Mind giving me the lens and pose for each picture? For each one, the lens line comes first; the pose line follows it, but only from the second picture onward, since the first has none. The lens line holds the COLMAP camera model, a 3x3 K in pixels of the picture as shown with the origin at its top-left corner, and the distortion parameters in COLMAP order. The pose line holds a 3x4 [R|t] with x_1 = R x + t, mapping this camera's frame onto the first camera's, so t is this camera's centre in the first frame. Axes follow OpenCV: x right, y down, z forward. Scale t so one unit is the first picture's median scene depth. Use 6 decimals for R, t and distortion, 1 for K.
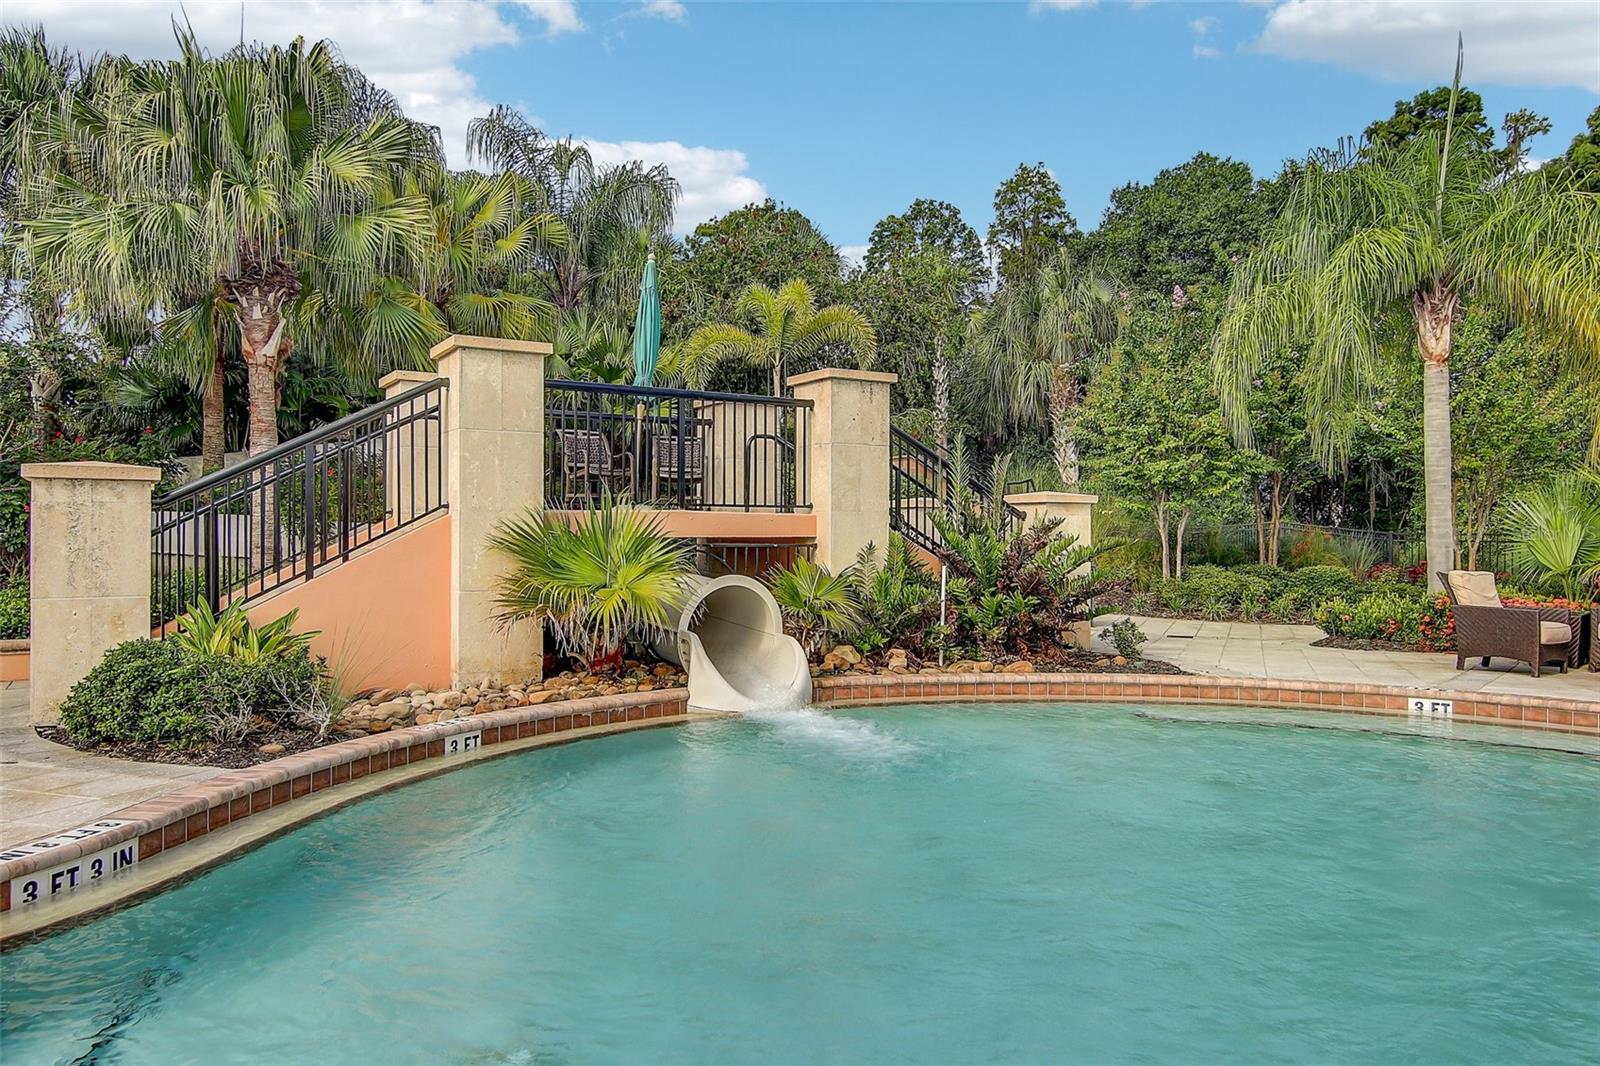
lens RADIAL K [[1046.9, 0, 800.0], [0, 1046.9, 533.0], [0, 0, 1]] dist [0.002612, -0.028837]
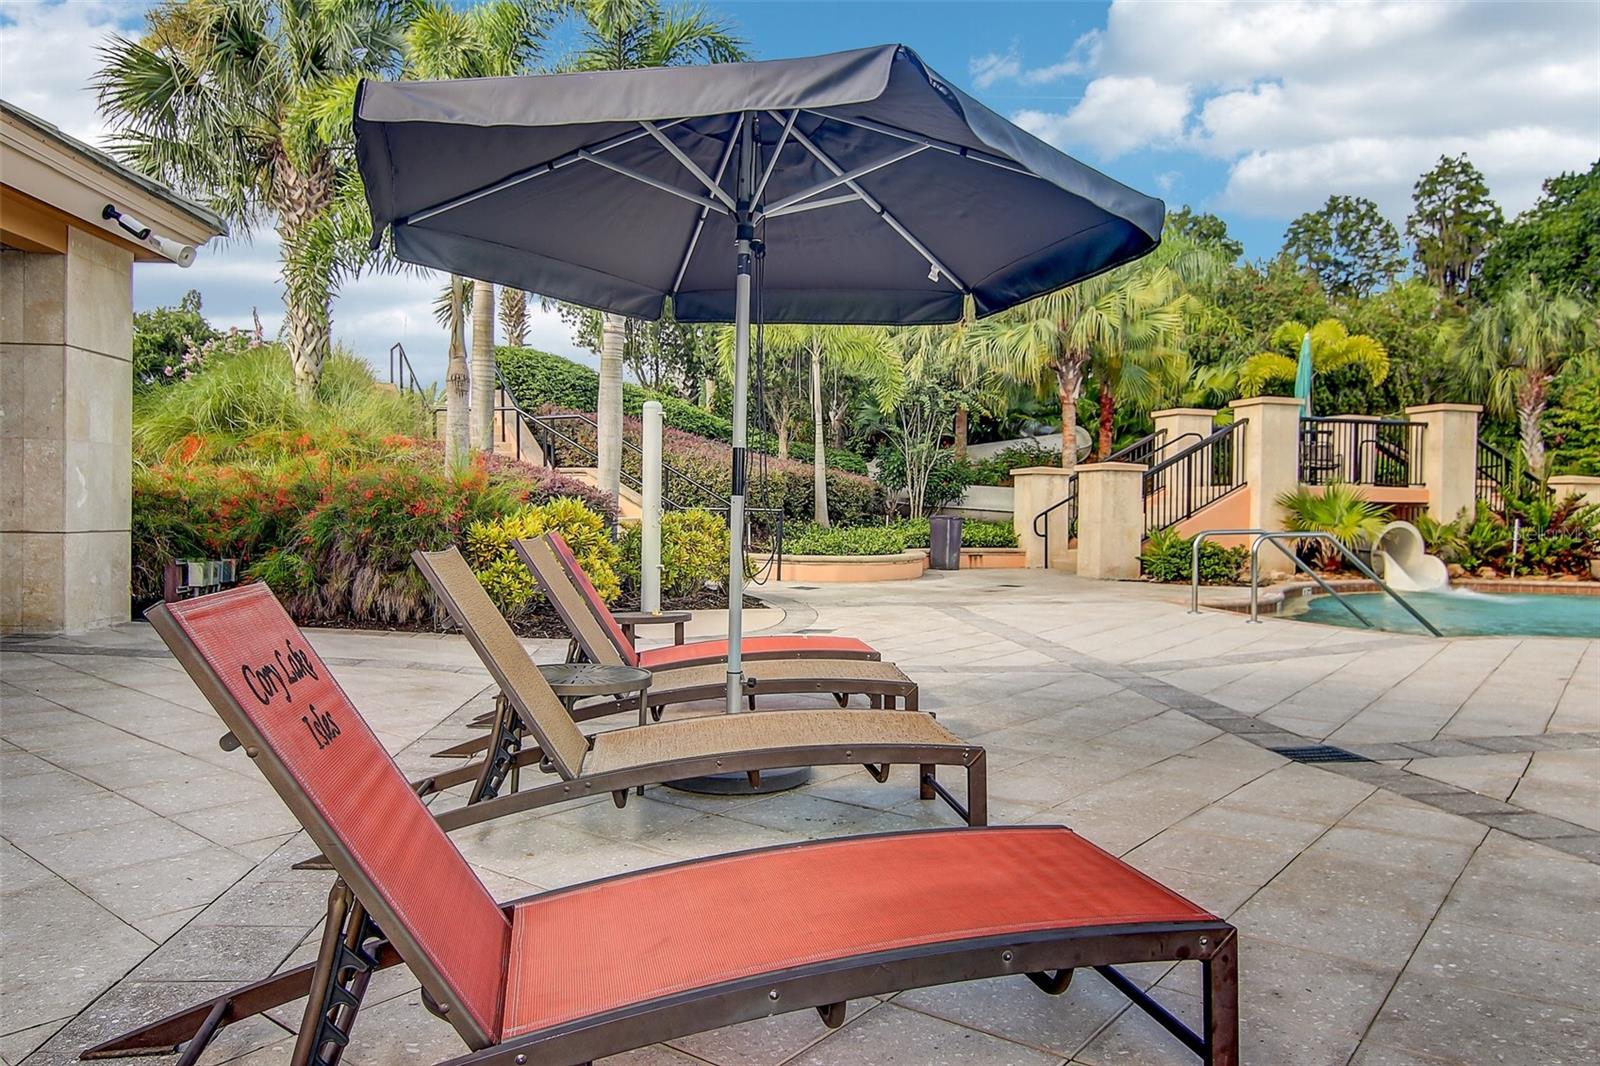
lens RADIAL K [[1046.9, 0, 800.0], [0, 1046.9, 533.0], [0, 0, 1]] dist [0.002612, -0.028837]
pose [[0.956476, 0.017943, -0.291258, -0.254012], [-0.011397, 0.999643, 0.024156, 0.013022], [0.291588, -0.019785, 0.956339, -0.507592]]
